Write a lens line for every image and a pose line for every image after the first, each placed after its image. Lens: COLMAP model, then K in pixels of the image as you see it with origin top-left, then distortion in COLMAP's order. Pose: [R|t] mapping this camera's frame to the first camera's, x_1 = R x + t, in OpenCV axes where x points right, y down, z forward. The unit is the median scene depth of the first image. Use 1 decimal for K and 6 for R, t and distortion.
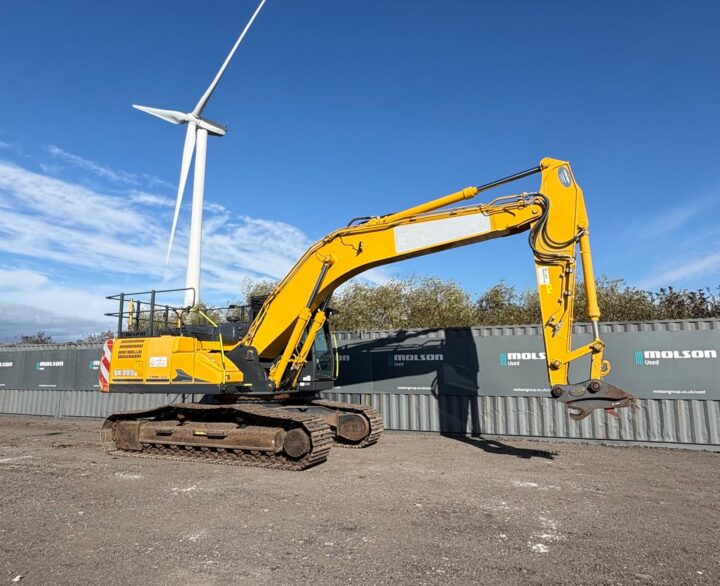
lens RADIAL K [[480.9, 0, 360.0], [0, 480.9, 293.0], [0, 0, 1]] dist [-0.002950, -0.000034]
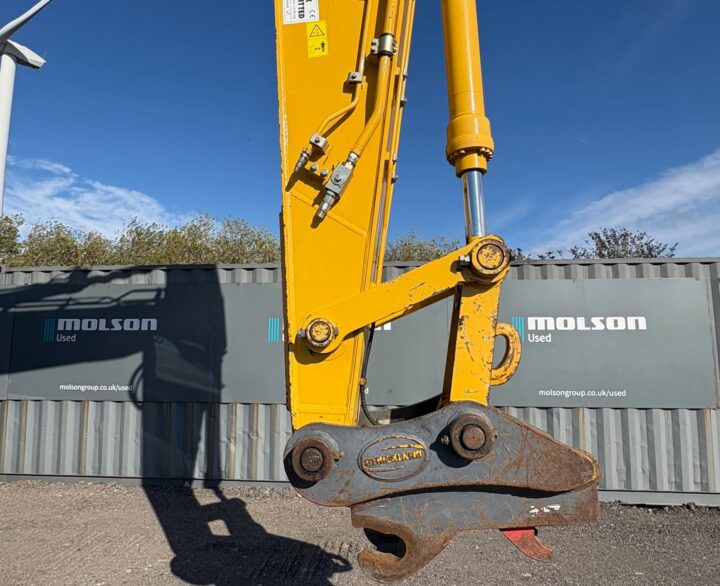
lens RADIAL K [[480.9, 0, 360.0], [0, 480.9, 293.0], [0, 0, 1]] dist [-0.002950, -0.000034]
pose [[0.952499, 0.036931, 0.302295, 0.262924], [-0.051297, 0.997893, 0.039719, 0.086037], [-0.300192, -0.053339, 0.952386, 0.569846]]
